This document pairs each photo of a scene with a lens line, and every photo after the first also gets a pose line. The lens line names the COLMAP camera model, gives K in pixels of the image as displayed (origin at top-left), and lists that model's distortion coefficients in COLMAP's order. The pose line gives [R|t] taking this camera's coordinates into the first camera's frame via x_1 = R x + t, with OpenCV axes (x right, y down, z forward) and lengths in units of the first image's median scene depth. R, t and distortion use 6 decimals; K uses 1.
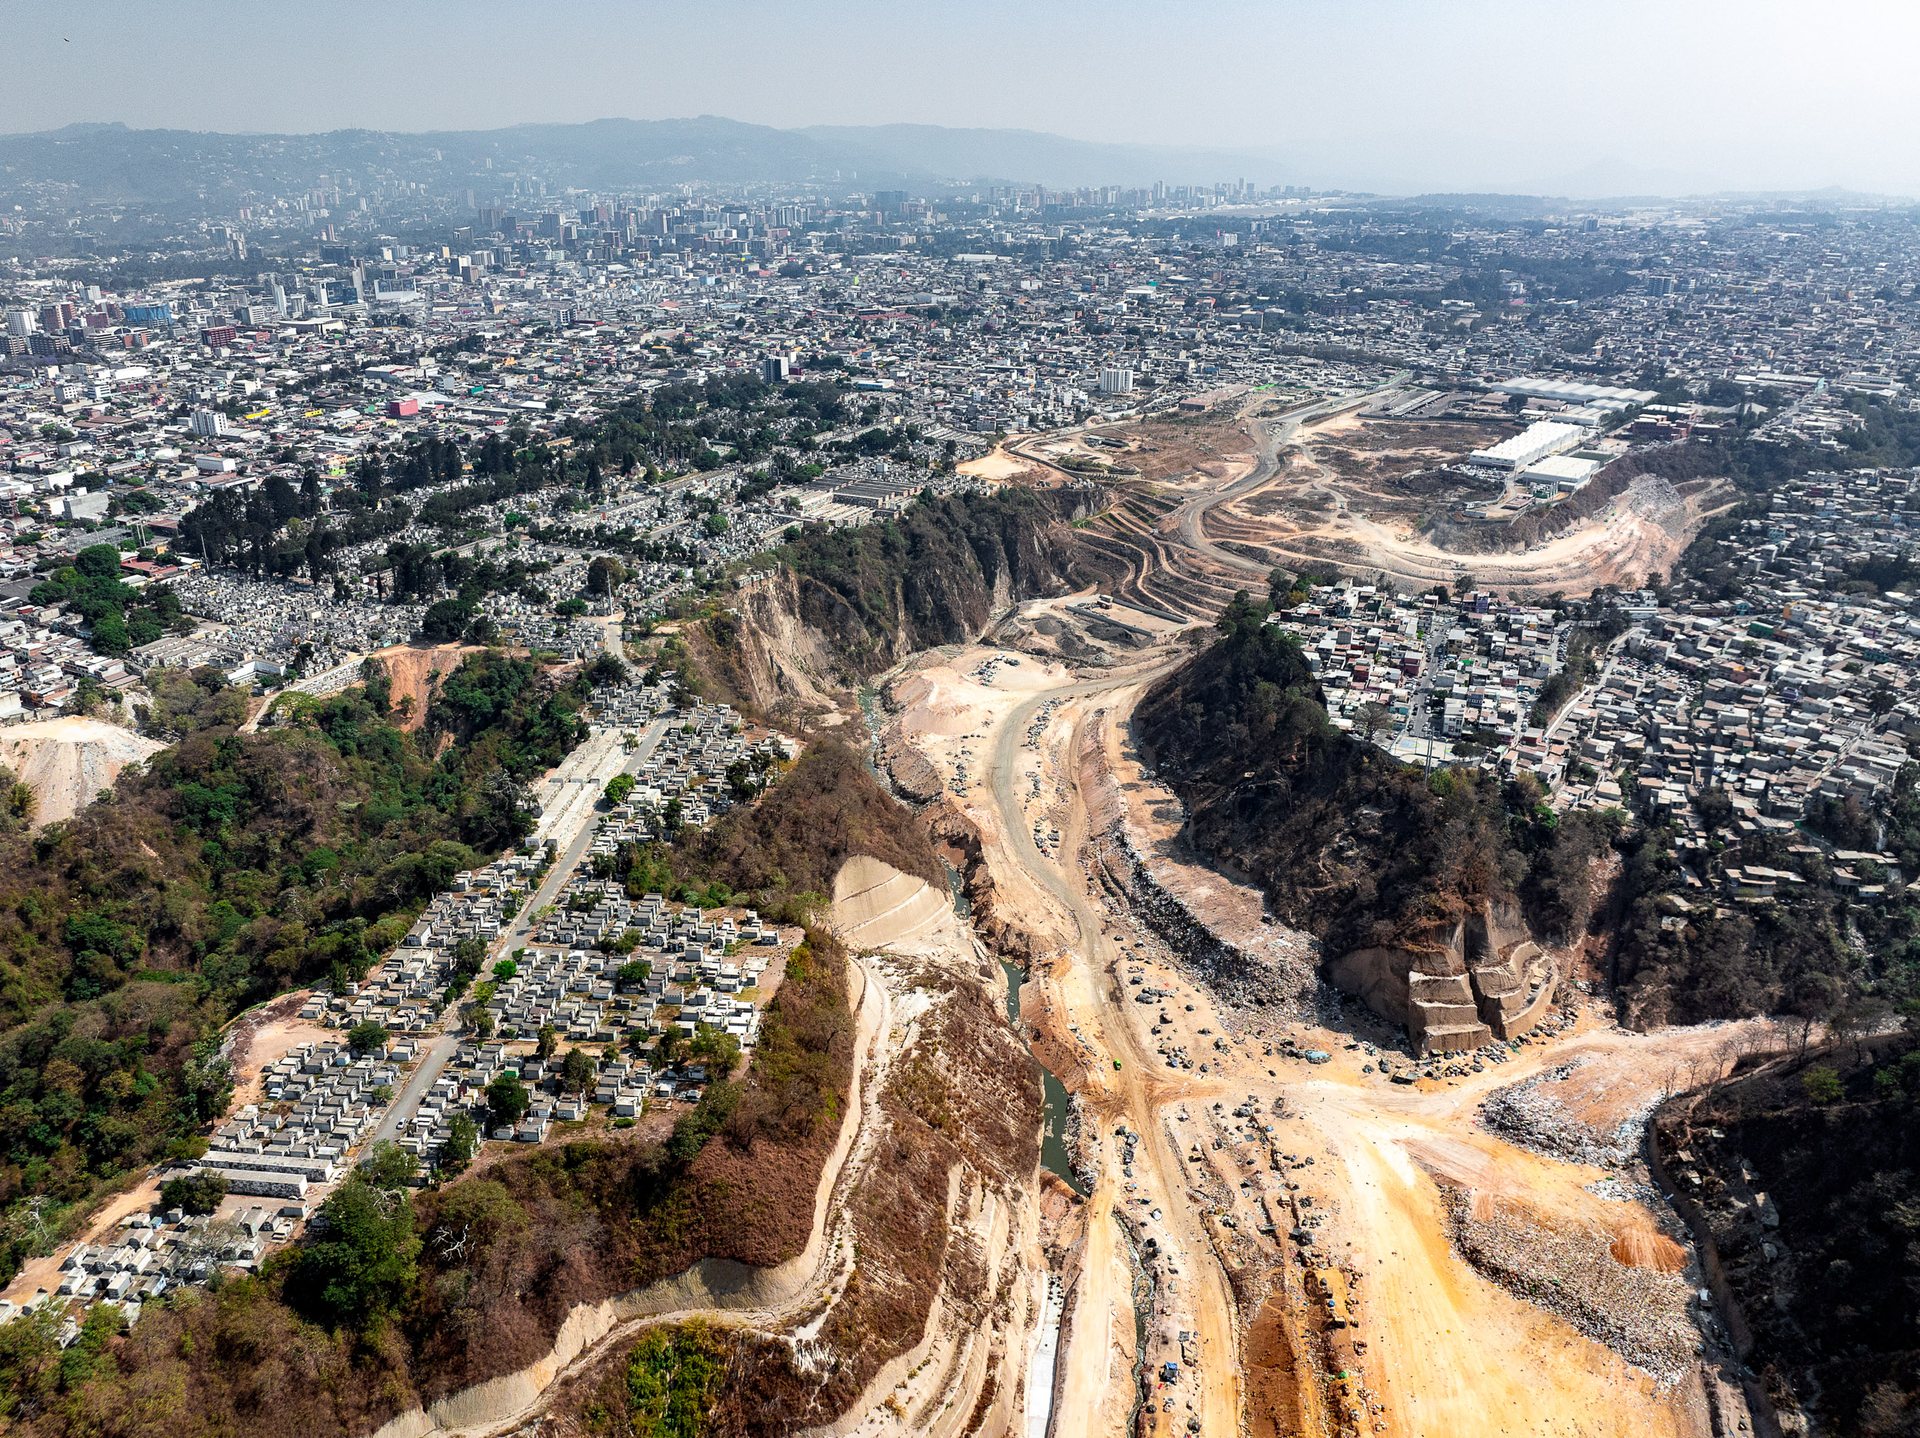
lens RADIAL K [[1306.7, 0, 960.0], [0, 1306.7, 719.0], [0, 0, 1]] dist [-0.038928, -0.006947]
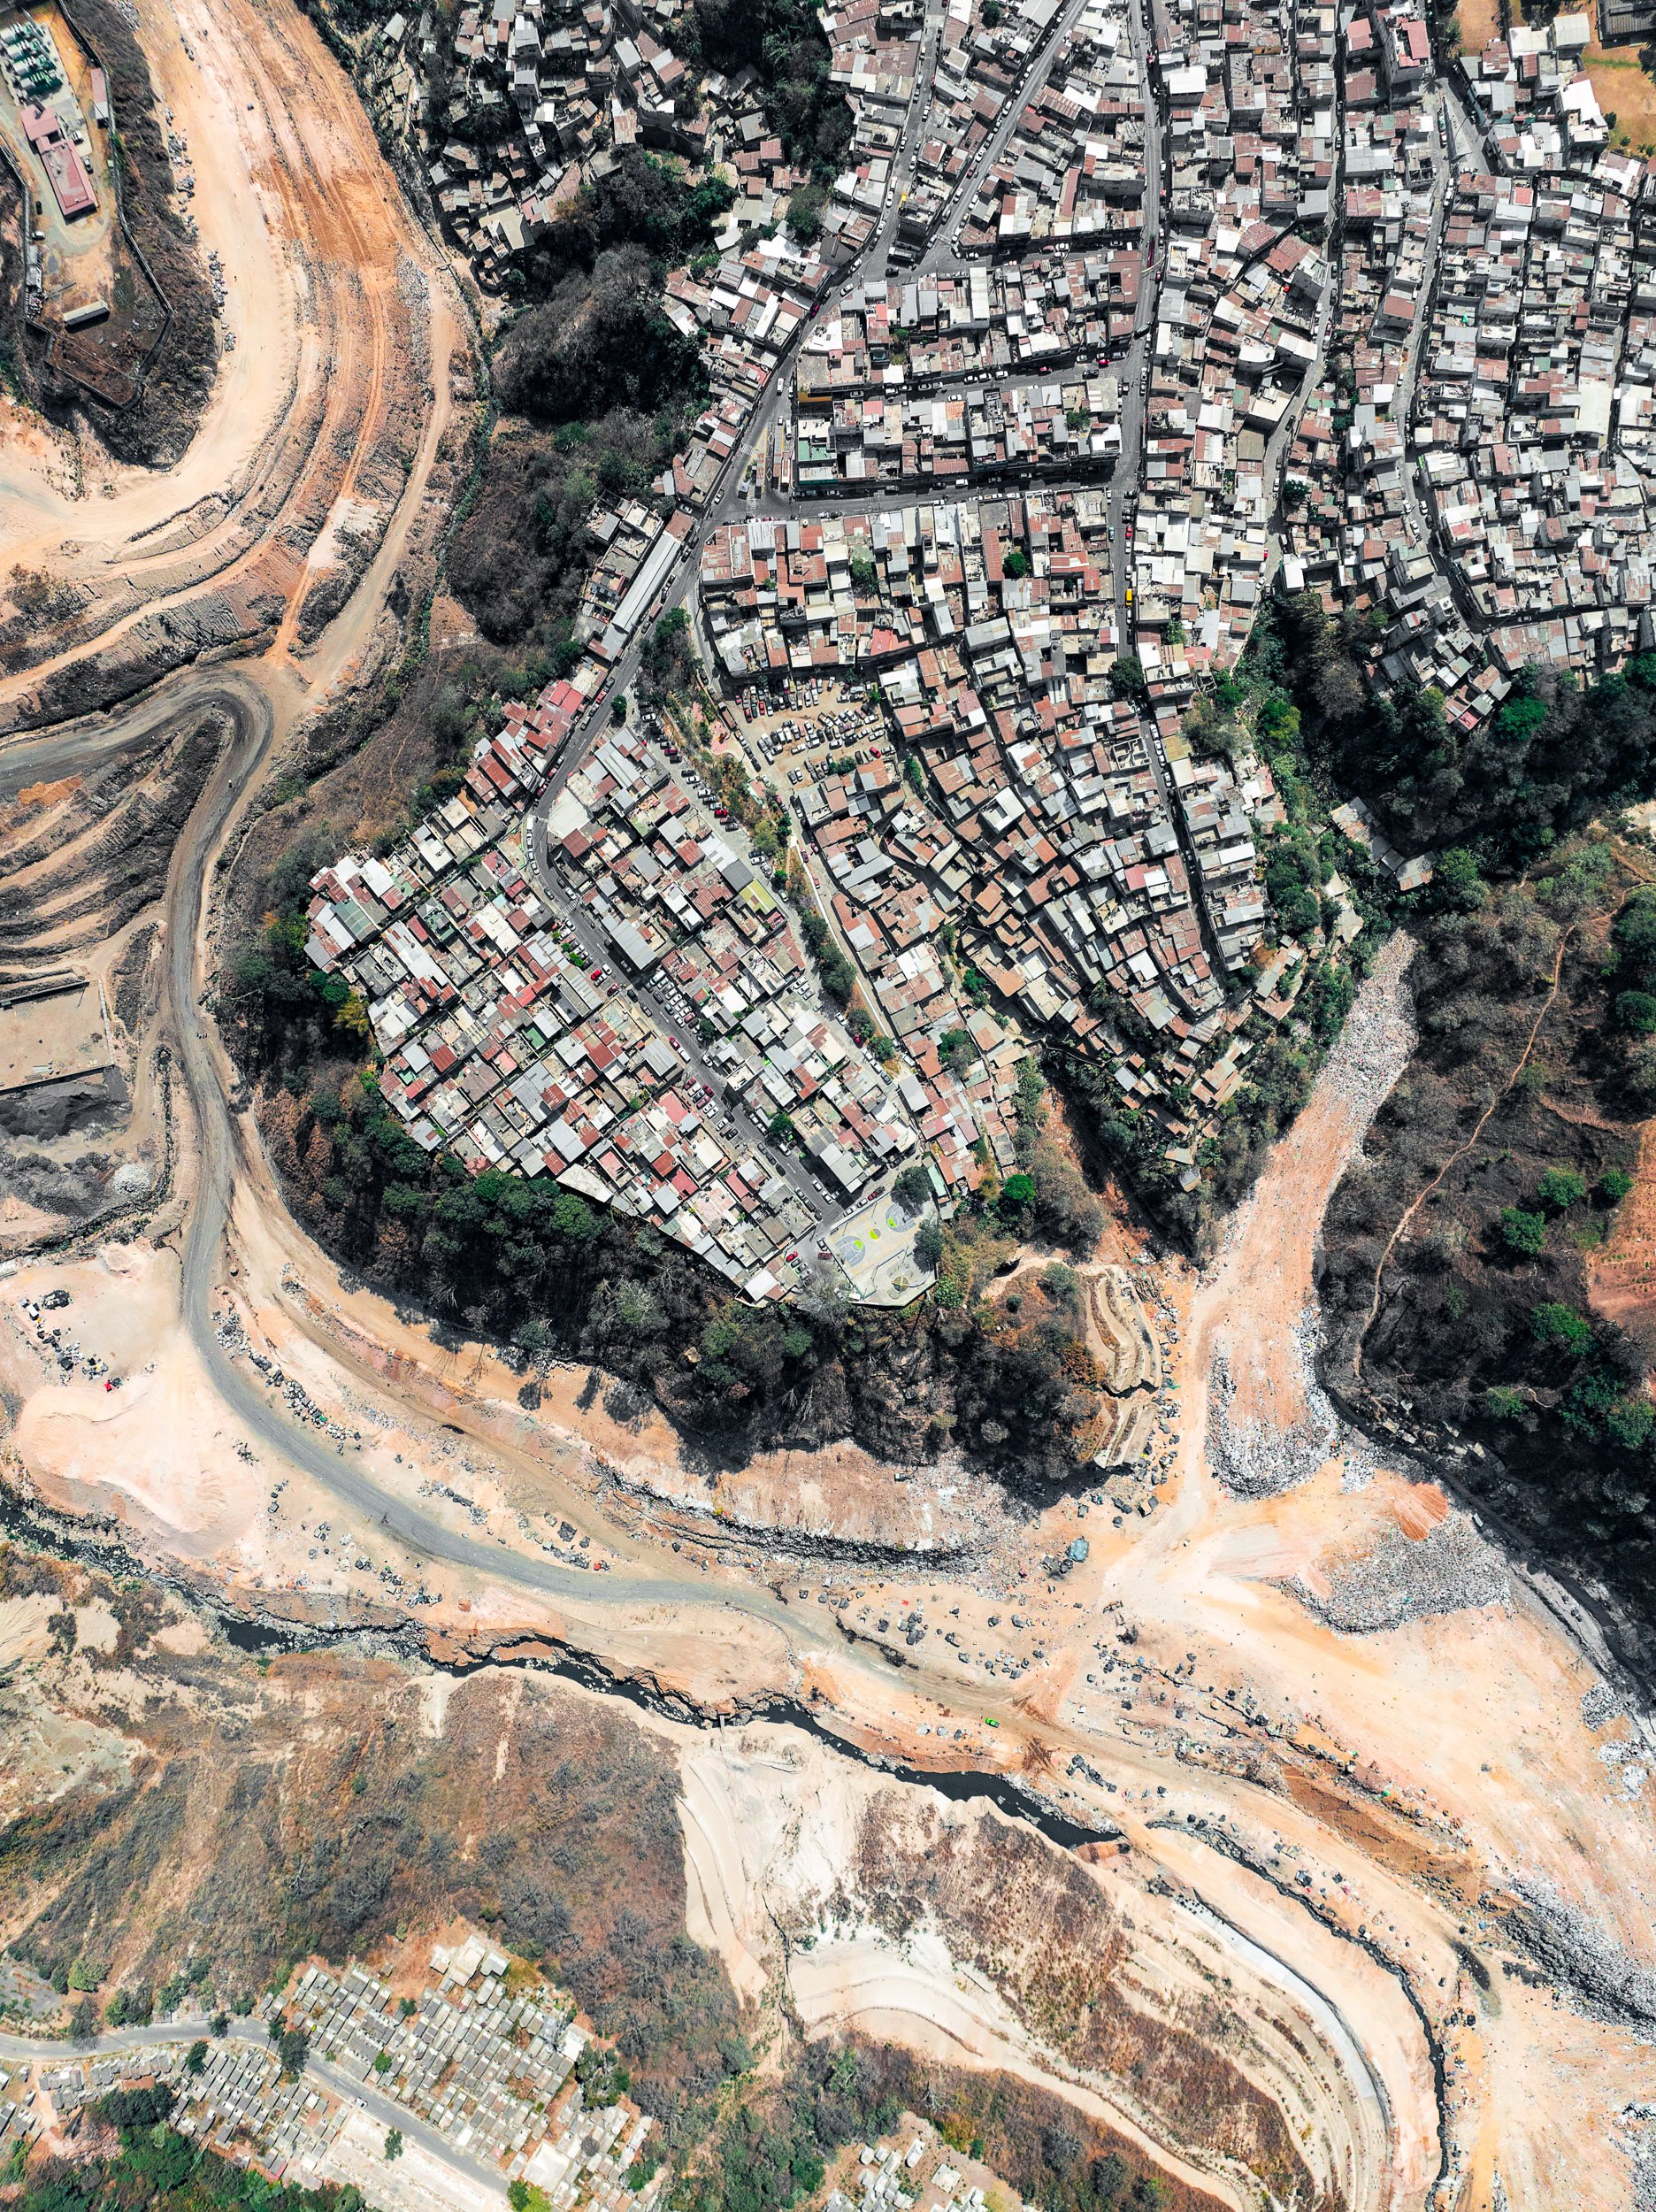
lens RADIAL K [[1505.3, 0, 828.0], [0, 1505.3, 1106.0], [0, 0, 1]] dist [-0.038928, -0.006947]
pose [[0.448377, -0.892652, 0.046156, 0.529883], [0.401433, 0.247238, 0.881887, -1.138672], [-0.798630, -0.376889, 0.469196, 0.870761]]
